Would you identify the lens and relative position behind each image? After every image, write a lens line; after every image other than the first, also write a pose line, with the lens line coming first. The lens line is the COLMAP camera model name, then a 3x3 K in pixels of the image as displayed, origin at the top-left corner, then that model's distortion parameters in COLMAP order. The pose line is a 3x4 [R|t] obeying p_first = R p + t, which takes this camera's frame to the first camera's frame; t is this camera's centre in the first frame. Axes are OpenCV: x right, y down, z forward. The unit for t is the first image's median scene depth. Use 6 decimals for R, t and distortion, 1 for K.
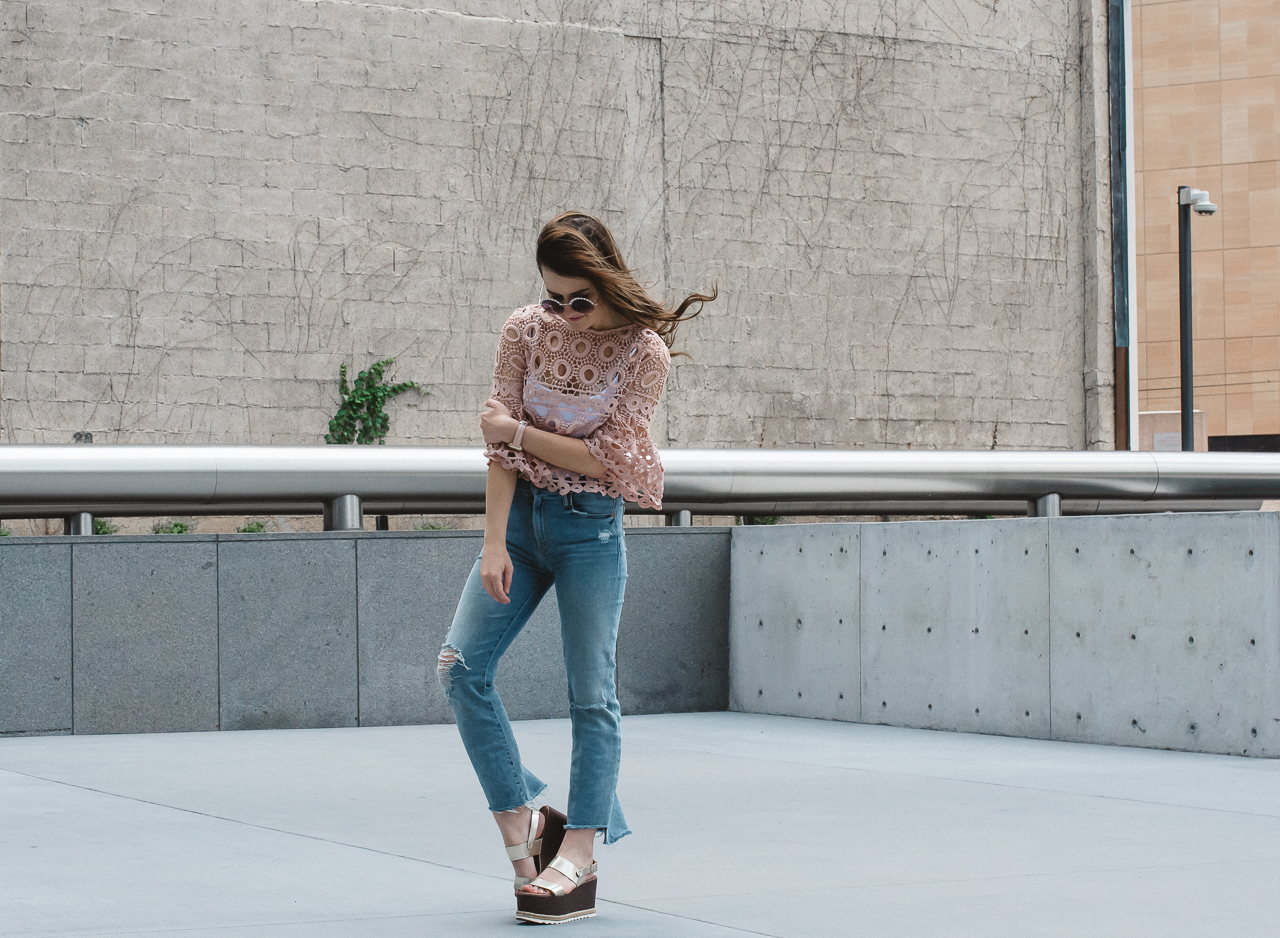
lens RADIAL K [[3079.2, 0, 748.6], [0, 3079.2, 476.1], [0, 0, 1]] dist [-0.076881, 0.000000]
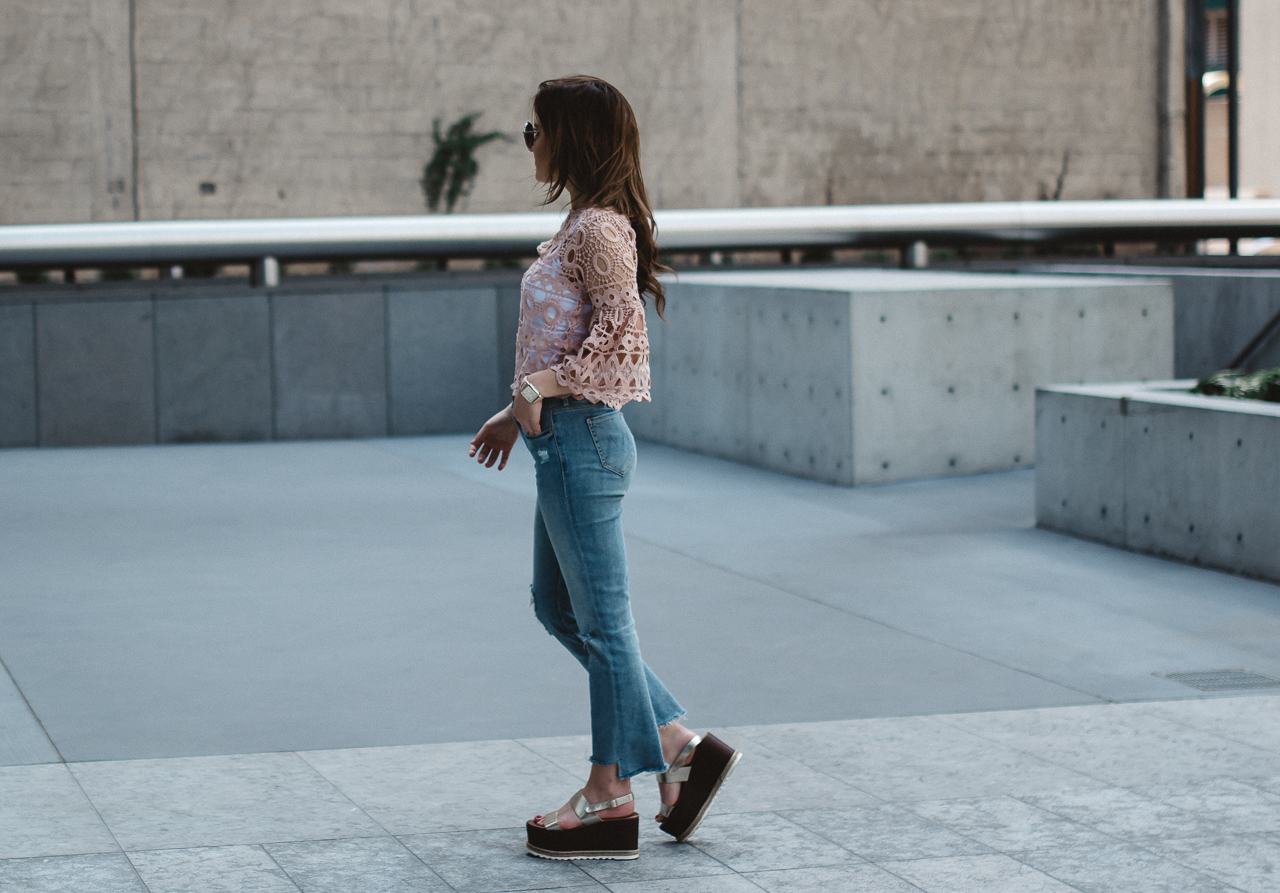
lens RADIAL K [[3188.1, 0, 631.8], [0, 3188.1, 440.6], [0, 0, 1]] dist [-0.076152, 0.000000]
pose [[0.967585, 0.012985, -0.252213, 0.245184], [0.012903, 0.994832, 0.100716, -0.034908], [0.252217, -0.100706, 0.962416, -0.160442]]
